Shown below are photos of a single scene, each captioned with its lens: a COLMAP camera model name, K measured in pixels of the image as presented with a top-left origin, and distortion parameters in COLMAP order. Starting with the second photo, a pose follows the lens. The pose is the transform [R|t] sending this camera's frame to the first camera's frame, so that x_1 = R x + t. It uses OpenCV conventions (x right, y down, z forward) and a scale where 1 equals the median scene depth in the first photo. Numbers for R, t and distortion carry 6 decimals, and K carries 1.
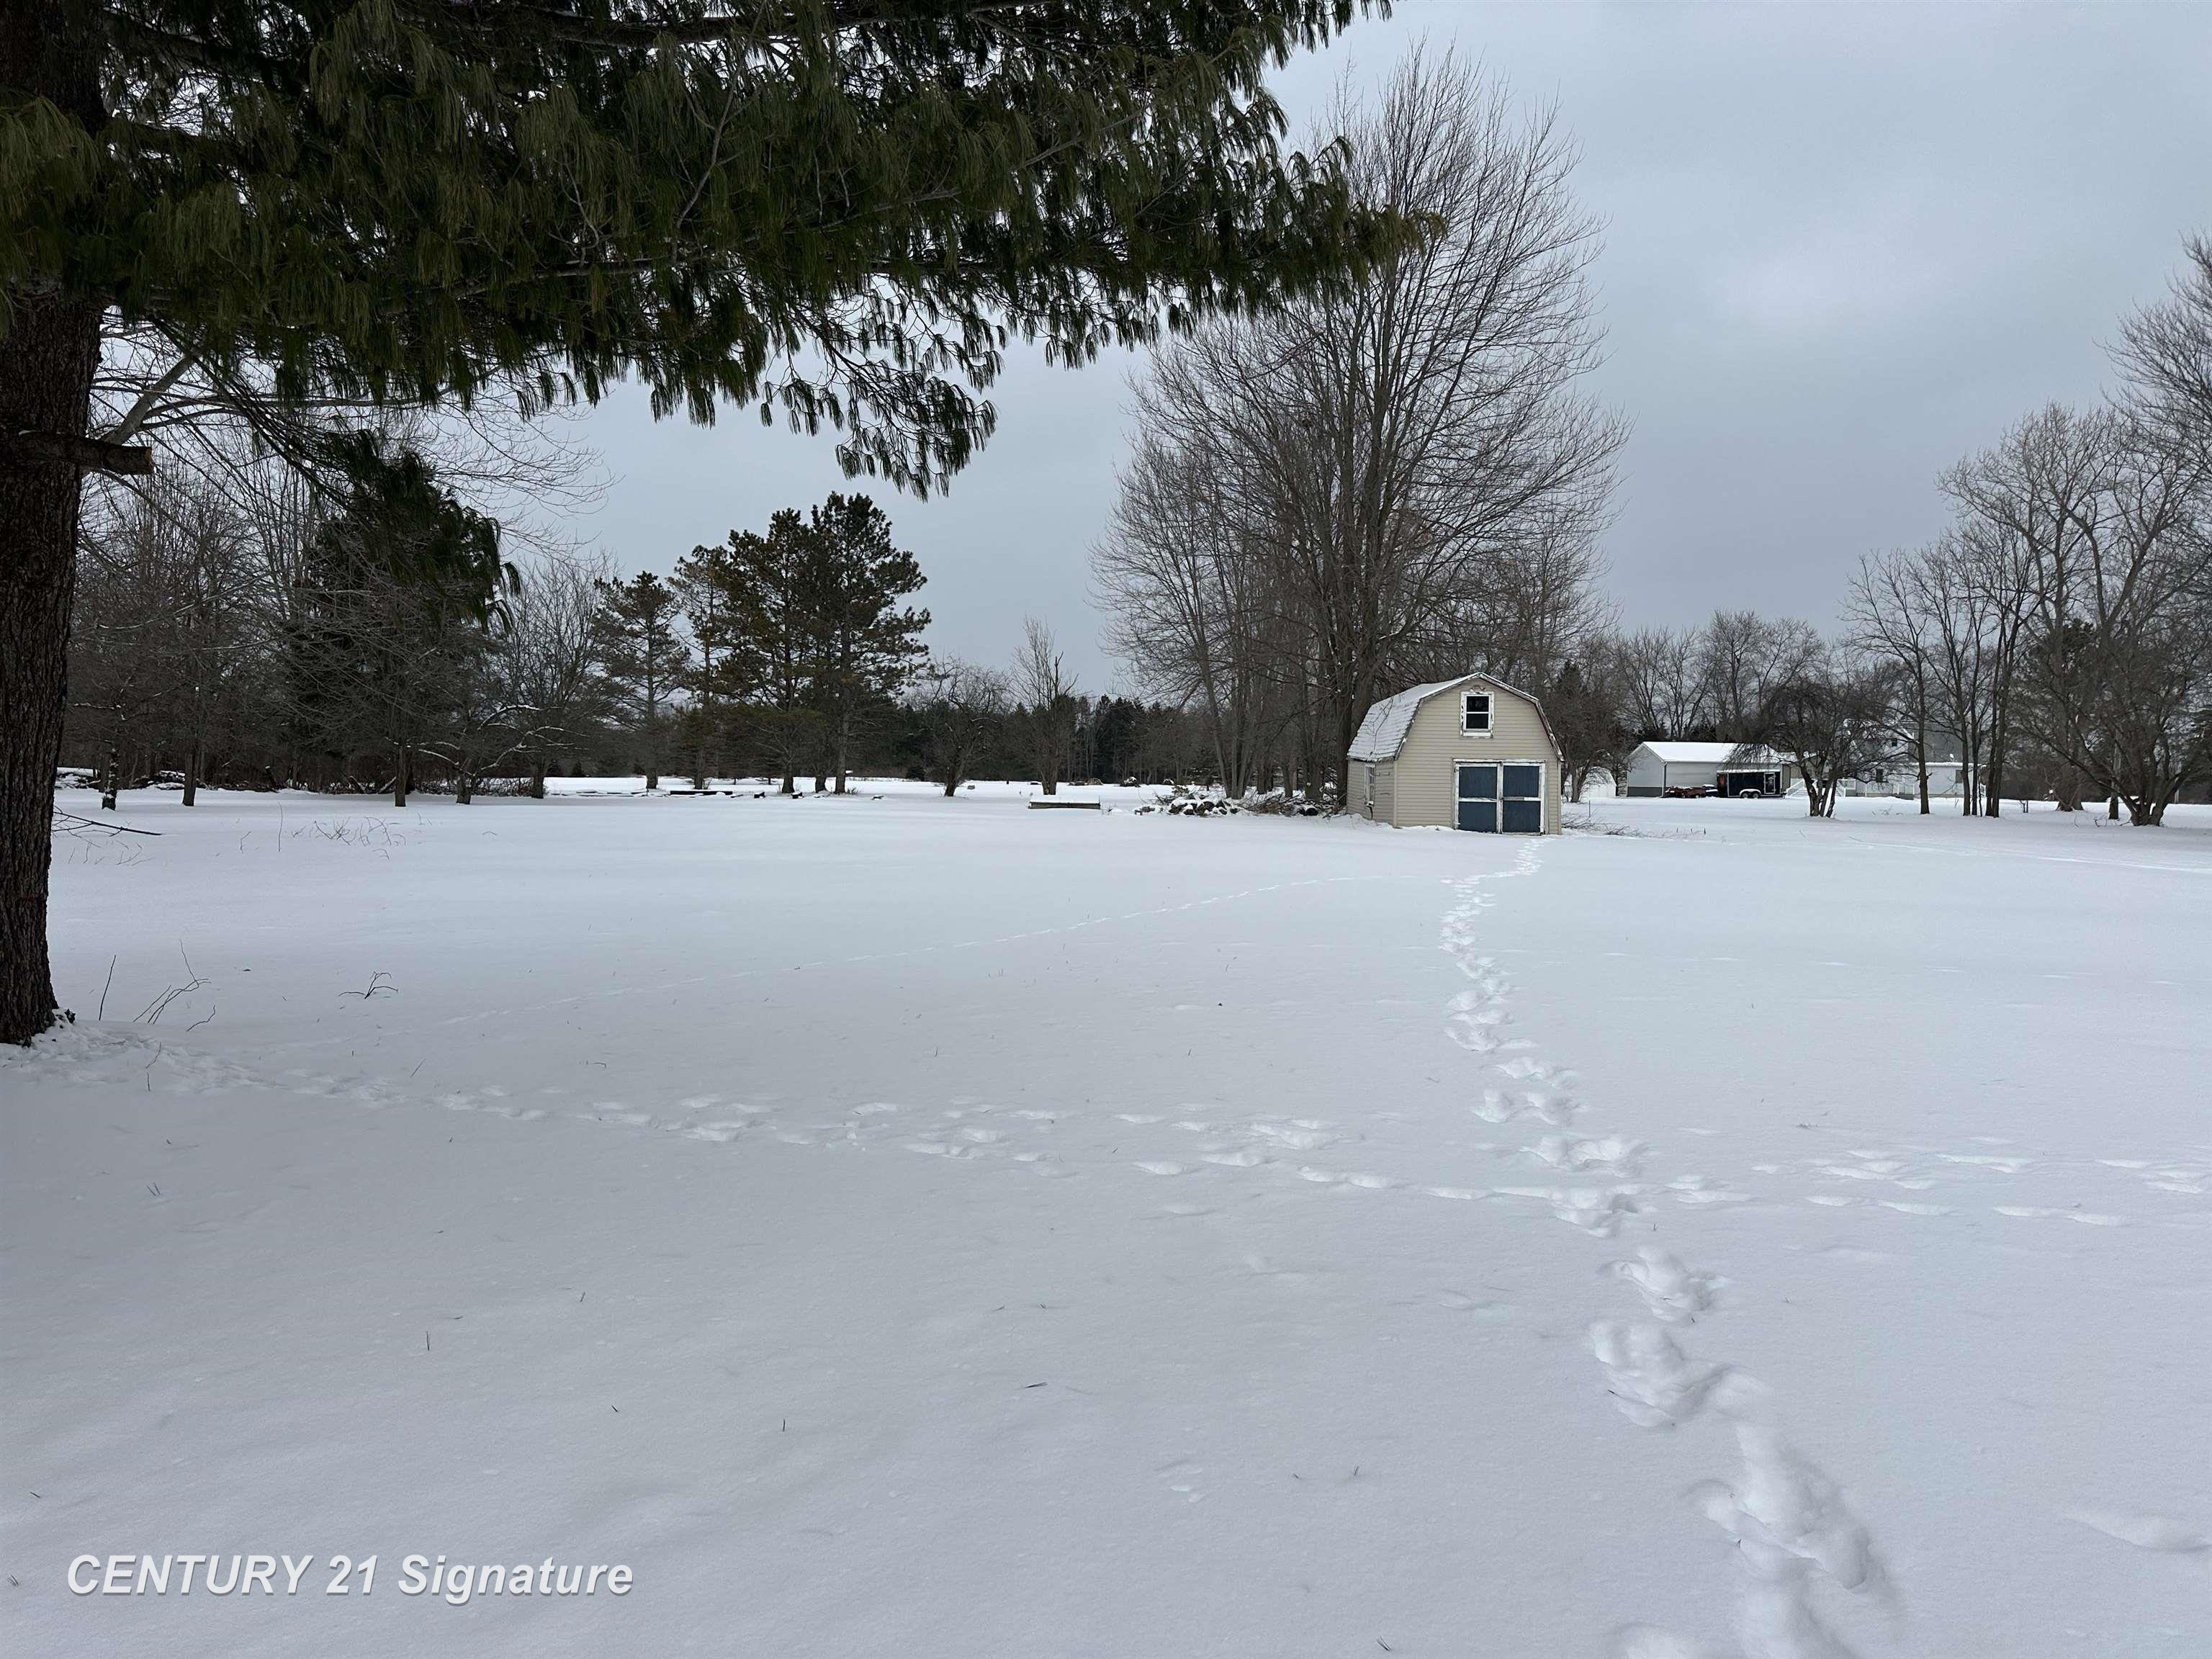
lens RADIAL K [[1522.2, 0, 1106.0], [0, 1522.2, 829.5], [0, 0, 1]] dist [0.001404, -0.003443]
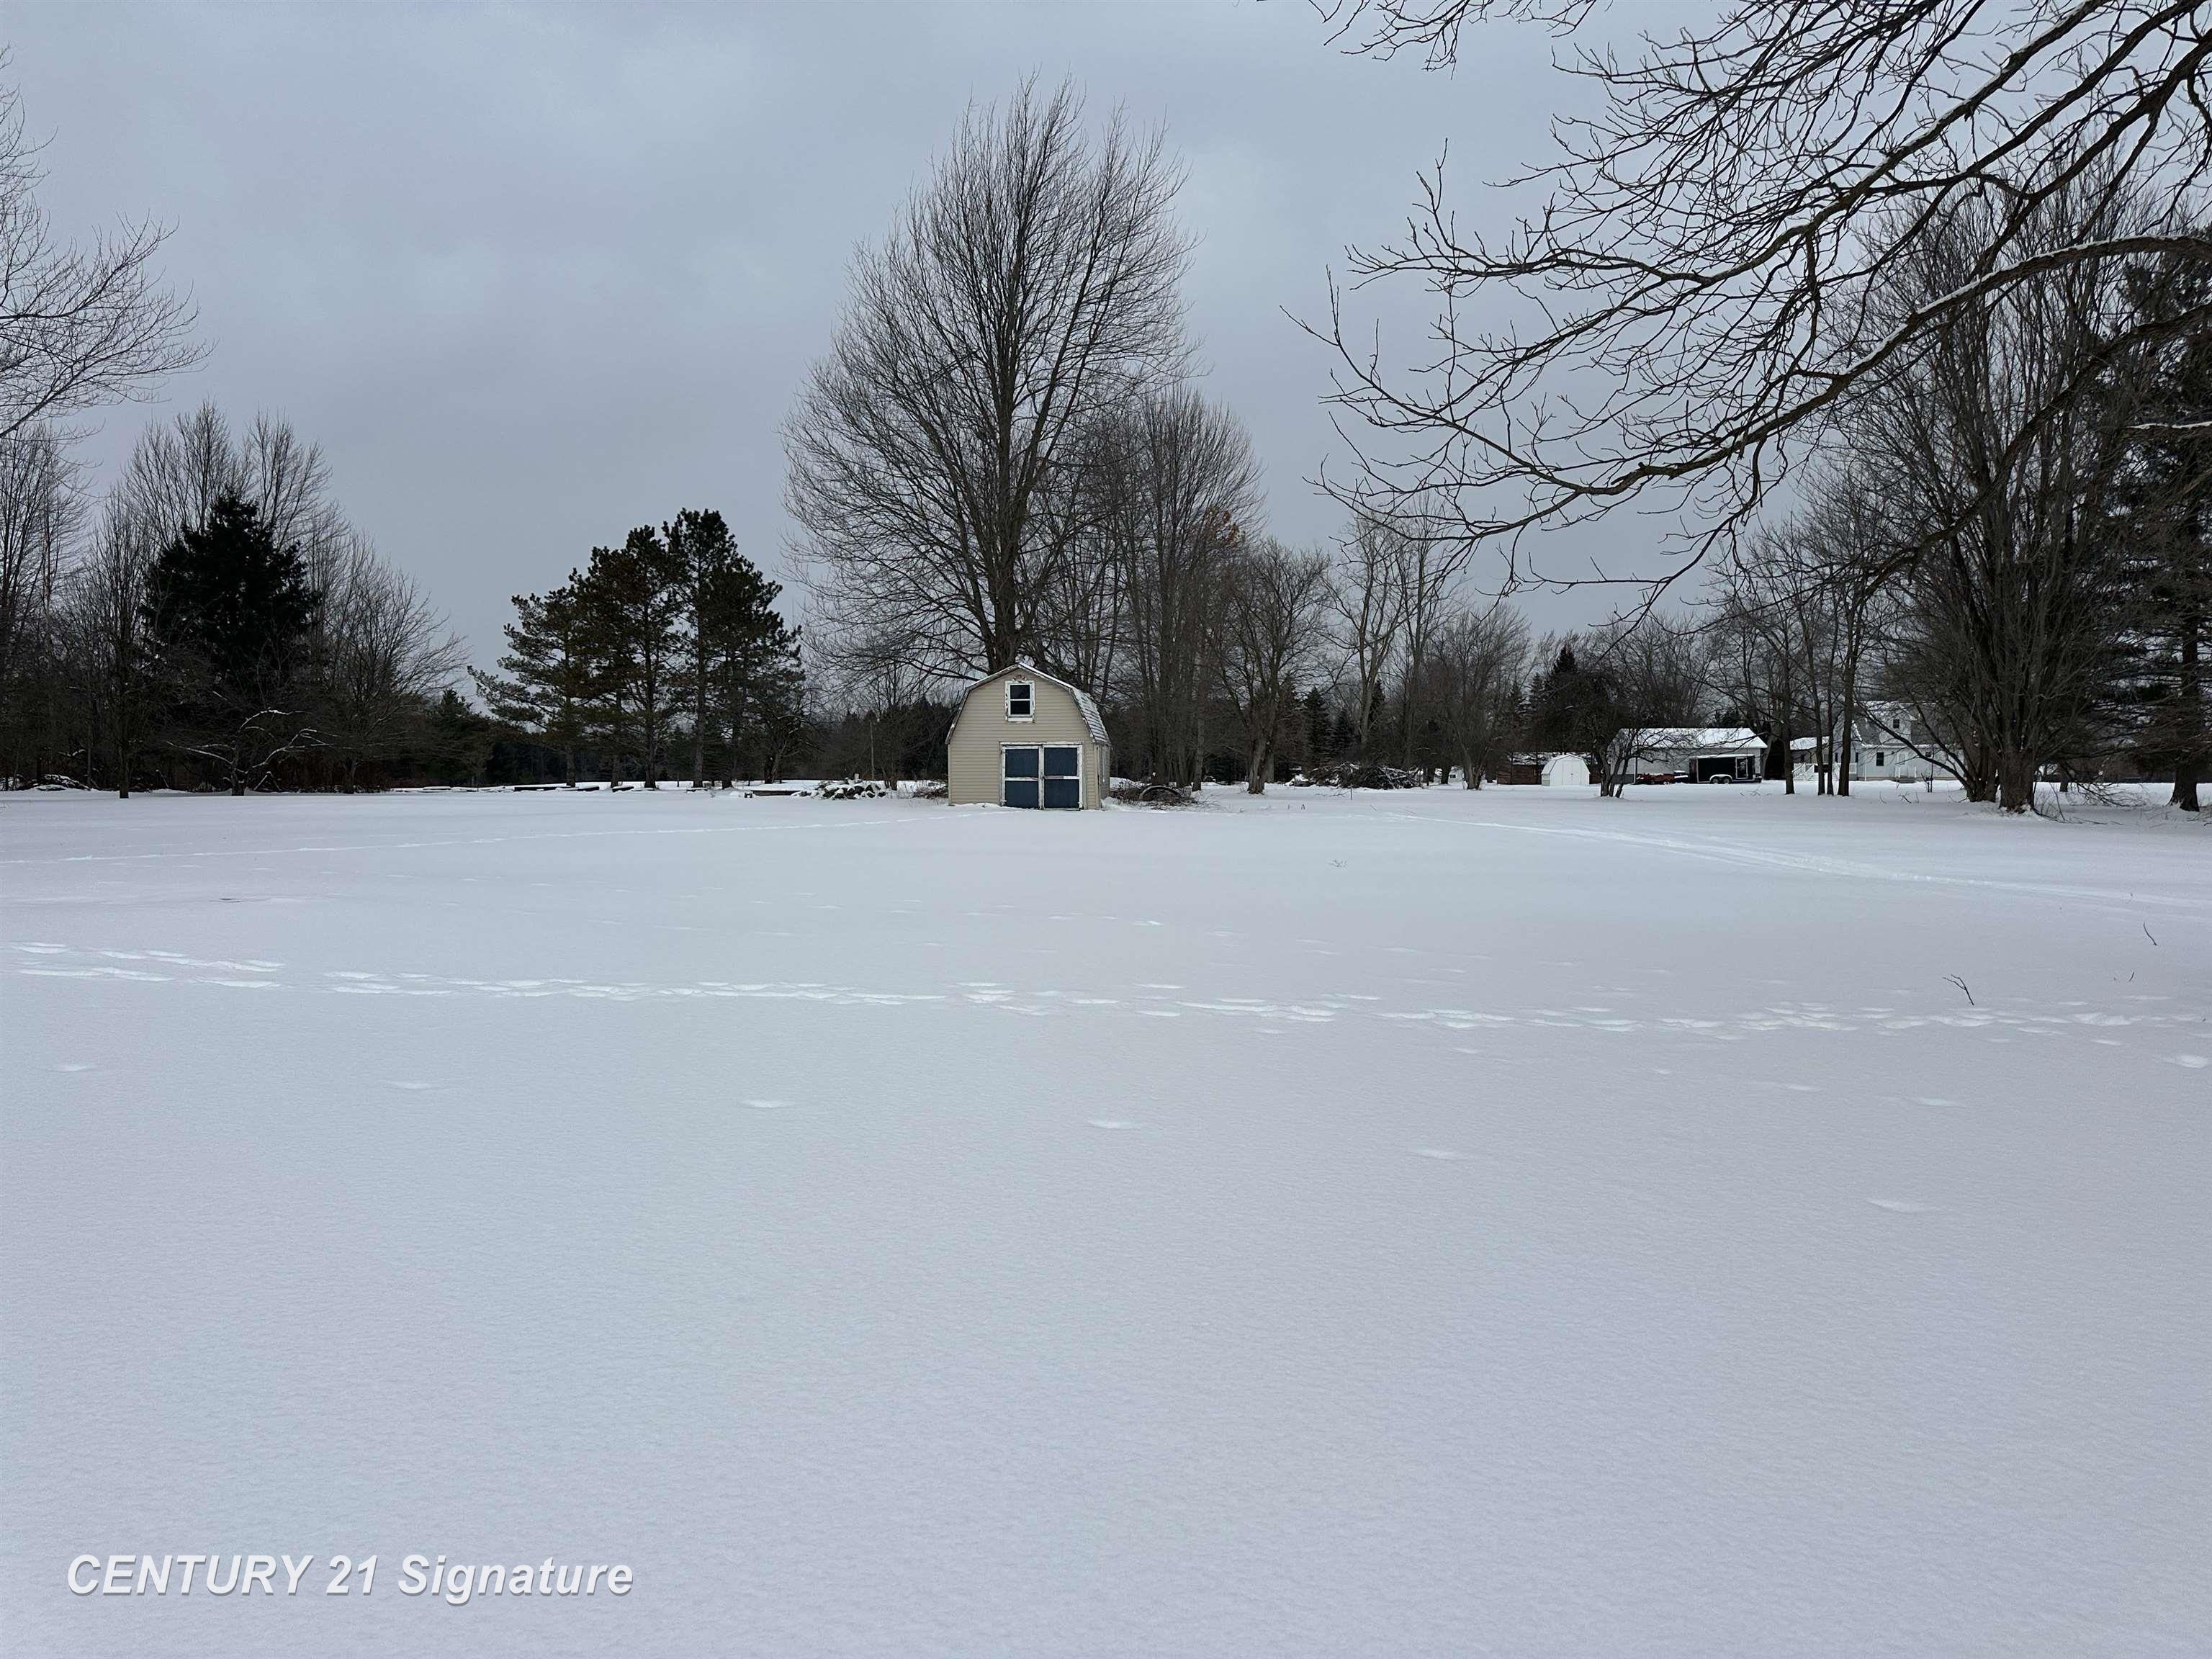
lens RADIAL K [[1500.1, 0, 1109.8], [0, 1500.1, 915.0], [0, 0, 1]] dist [0.049607, -0.070937]
pose [[0.994212, -0.005592, -0.107294, 0.424158], [0.011557, 0.998417, 0.055054, 0.019899], [0.106816, -0.055975, 0.992702, -0.085205]]
